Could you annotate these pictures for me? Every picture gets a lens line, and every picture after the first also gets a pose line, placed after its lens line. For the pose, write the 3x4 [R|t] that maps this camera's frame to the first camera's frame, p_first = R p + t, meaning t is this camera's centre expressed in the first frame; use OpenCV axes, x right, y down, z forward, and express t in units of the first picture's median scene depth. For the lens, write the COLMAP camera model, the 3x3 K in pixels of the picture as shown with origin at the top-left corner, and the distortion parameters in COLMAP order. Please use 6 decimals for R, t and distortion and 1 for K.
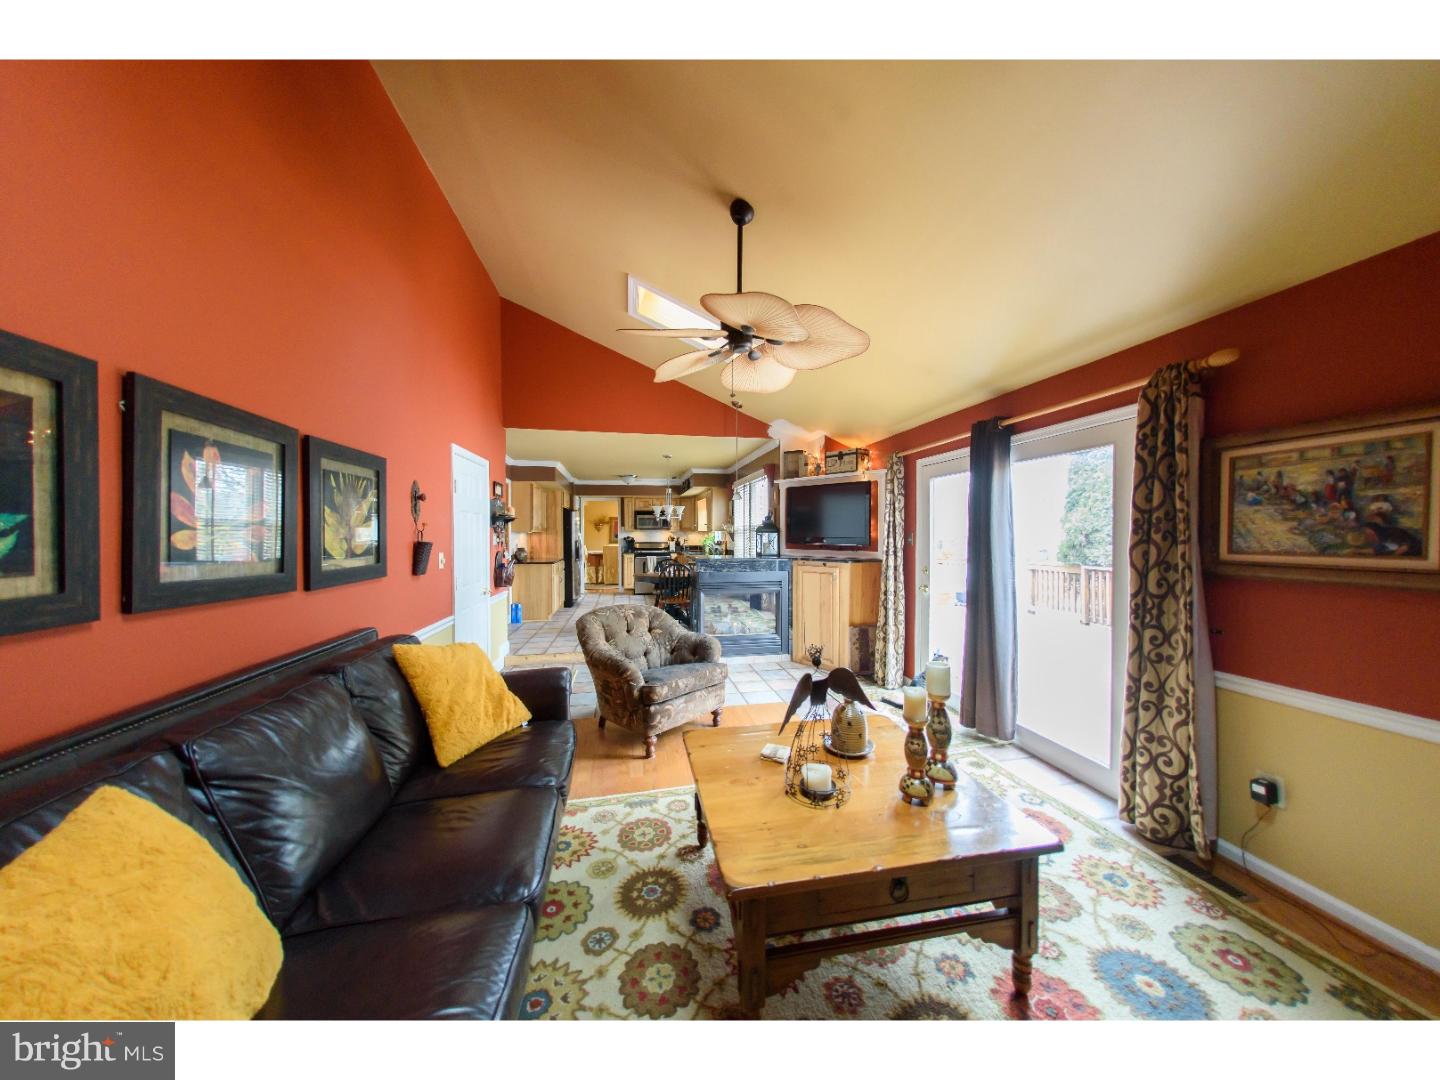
lens RADIAL K [[475.0, 0, 720.0], [0, 475.0, 540.0], [0, 0, 1]] dist [0.007991, -0.000012]
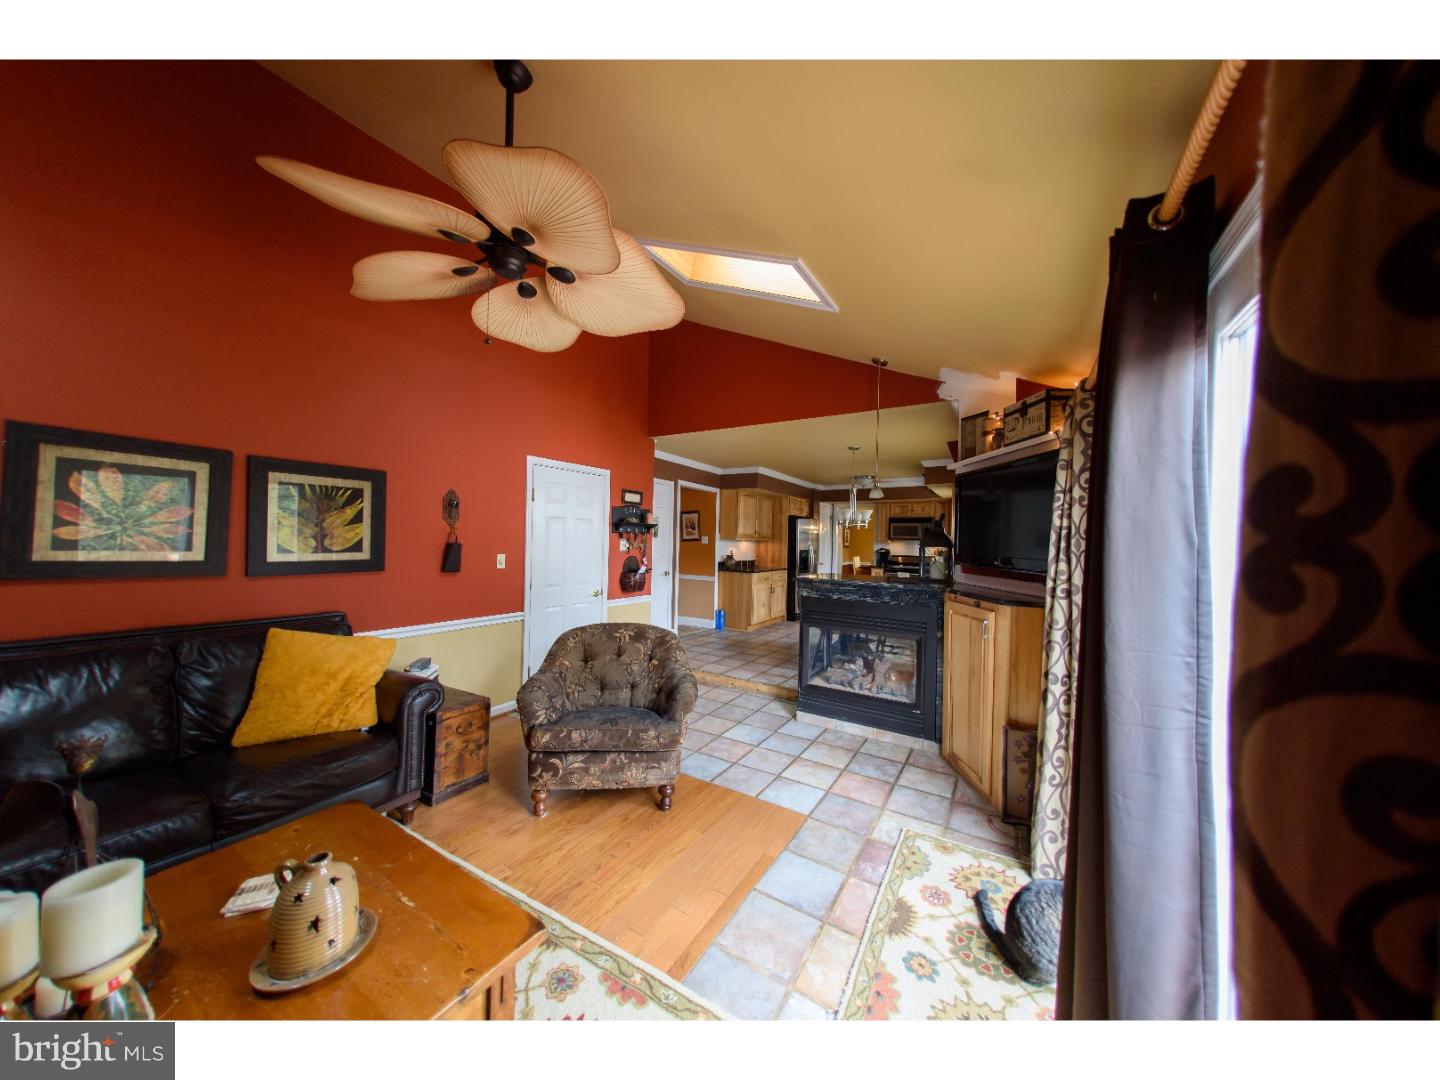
lens RADIAL K [[475.0, 0, 720.0], [0, 475.0, 540.0], [0, 0, 1]] dist [0.007991, -0.000012]
pose [[0.732002, 0.018876, -0.681041, 0.393784], [-0.034122, 0.999377, -0.008976, -0.009534], [0.680448, 0.029809, 0.732190, 0.382746]]
